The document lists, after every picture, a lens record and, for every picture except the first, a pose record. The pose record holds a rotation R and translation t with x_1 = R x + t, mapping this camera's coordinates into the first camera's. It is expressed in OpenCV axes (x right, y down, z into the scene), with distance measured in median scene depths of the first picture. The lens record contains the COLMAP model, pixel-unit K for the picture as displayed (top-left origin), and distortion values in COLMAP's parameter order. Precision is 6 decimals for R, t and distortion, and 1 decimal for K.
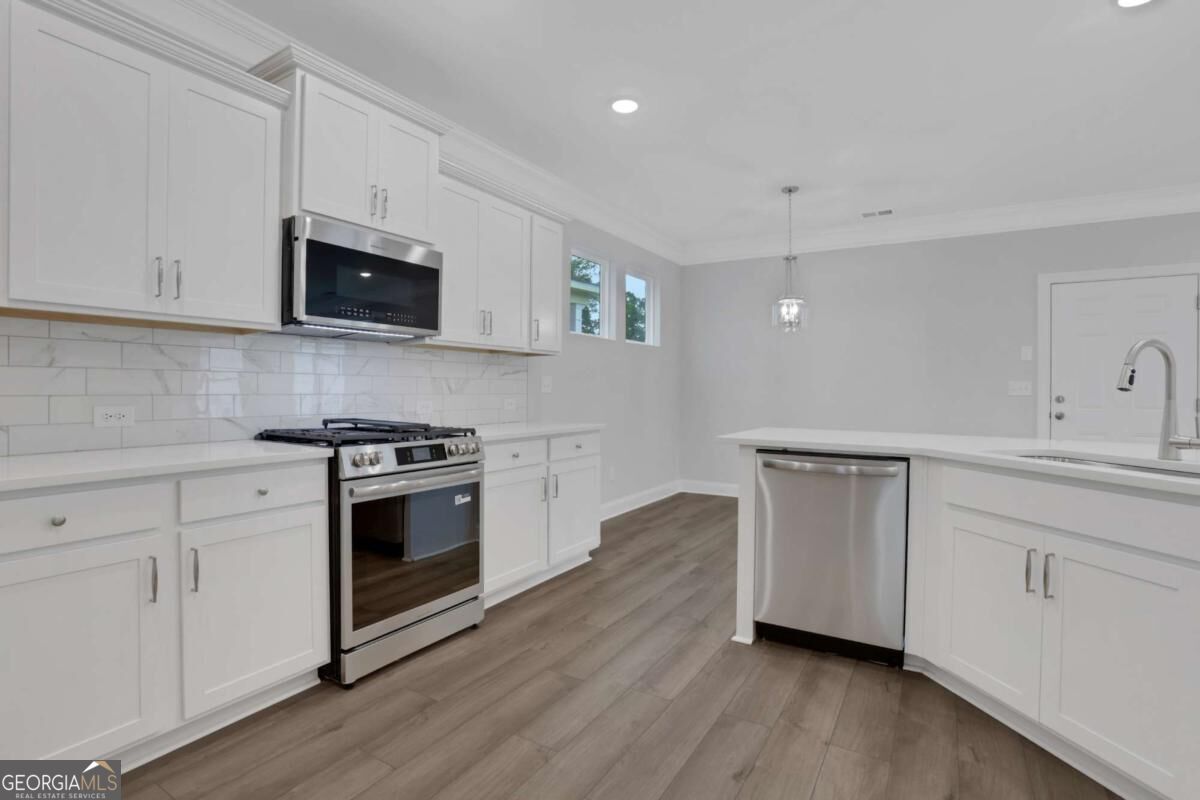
lens RADIAL K [[596.6, 0, 588.8], [0, 596.6, 394.3], [0, 0, 1]] dist [-0.083385, 0.035157]
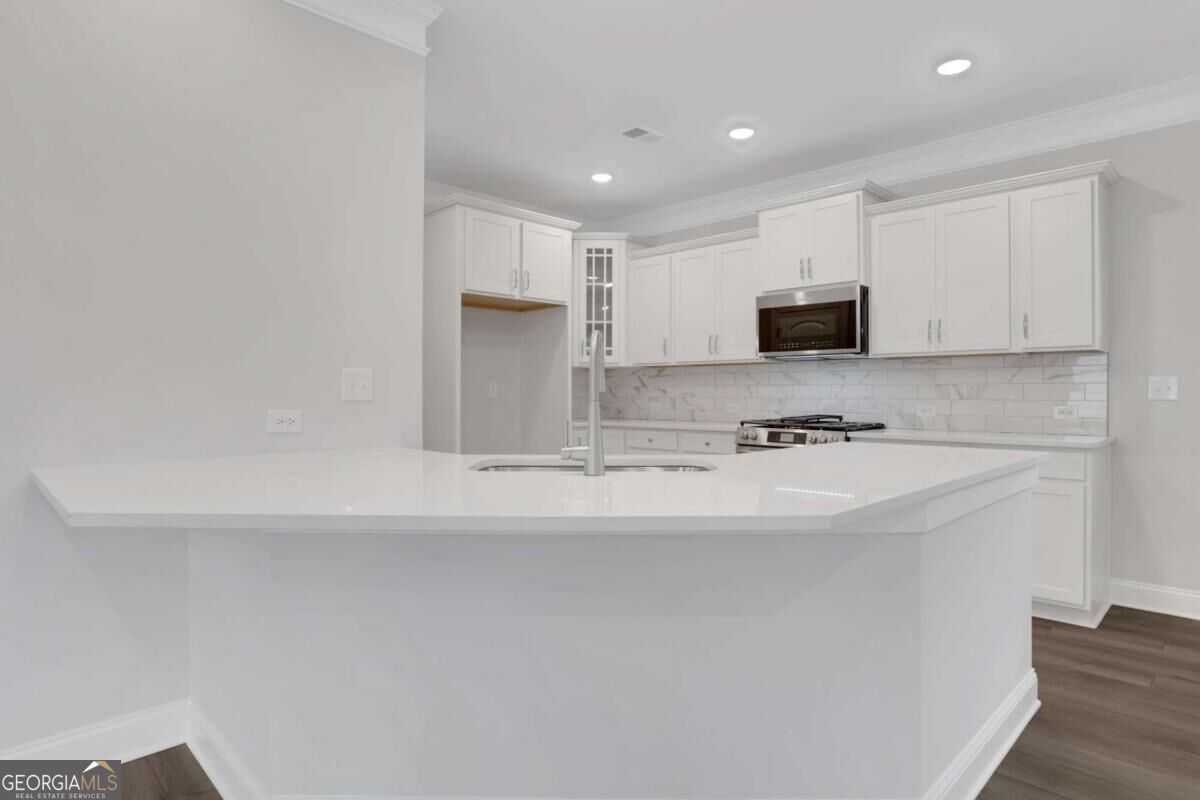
lens RADIAL K [[672.7, 0, 639.9], [0, 672.7, 393.6], [0, 0, 1]] dist [0.004417, 0.002759]
pose [[-0.186514, -0.007954, -0.982420, 1.388680], [-0.012986, 0.999900, -0.005630, 0.004092], [0.982366, 0.011708, -0.186599, 0.907001]]
